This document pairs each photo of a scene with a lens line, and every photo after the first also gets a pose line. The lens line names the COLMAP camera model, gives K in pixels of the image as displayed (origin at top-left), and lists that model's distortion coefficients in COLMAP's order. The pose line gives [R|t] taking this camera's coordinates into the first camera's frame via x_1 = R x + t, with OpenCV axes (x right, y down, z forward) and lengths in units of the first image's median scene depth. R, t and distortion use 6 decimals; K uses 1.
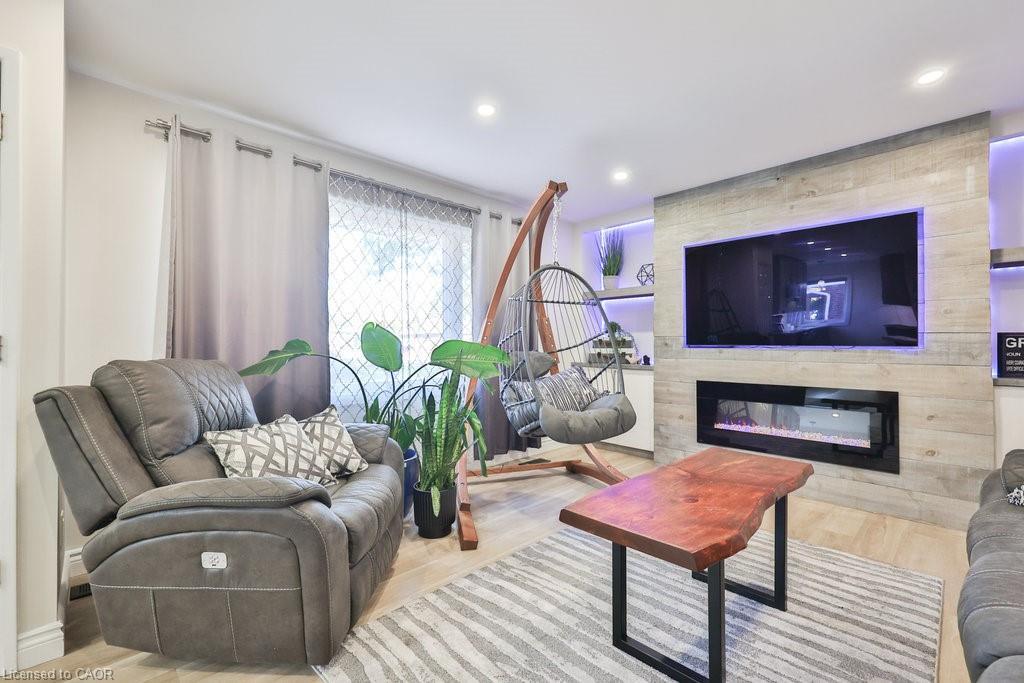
lens RADIAL K [[452.0, 0, 492.3], [0, 452.0, 336.7], [0, 0, 1]] dist [0.000788, 0.000009]
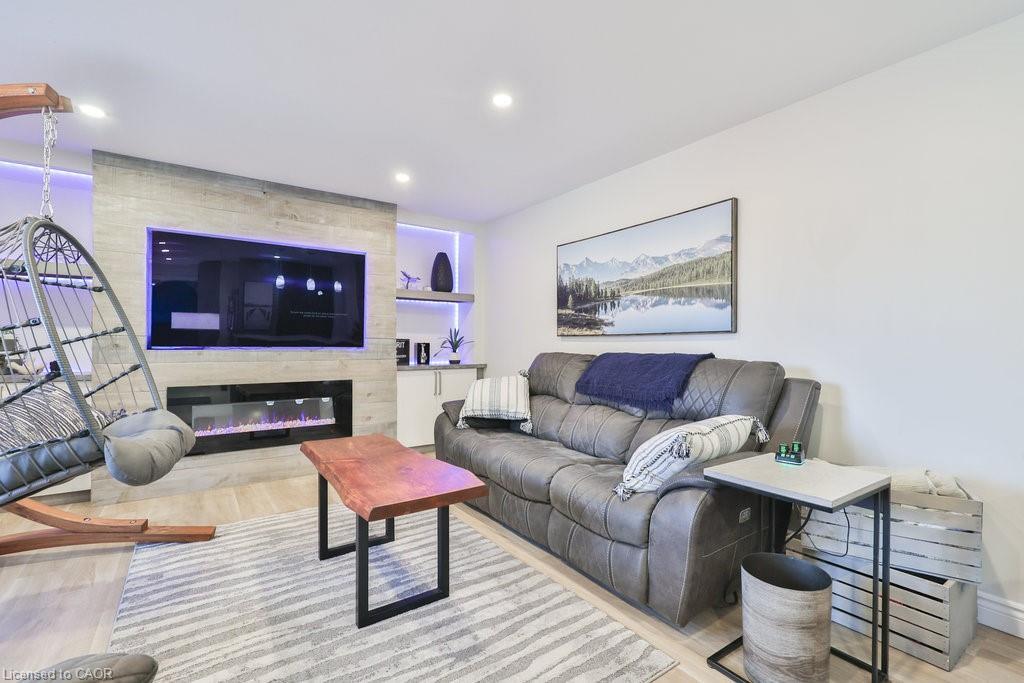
lens RADIAL K [[452.0, 0, 530.6], [0, 452.0, 342.3], [0, 0, 1]] dist [0.000788, 0.000009]
pose [[0.127296, 0.005004, 0.991852, -0.425375], [-0.019655, 0.999804, -0.002522, -0.001566], [-0.991670, -0.019174, 0.127369, 0.268393]]
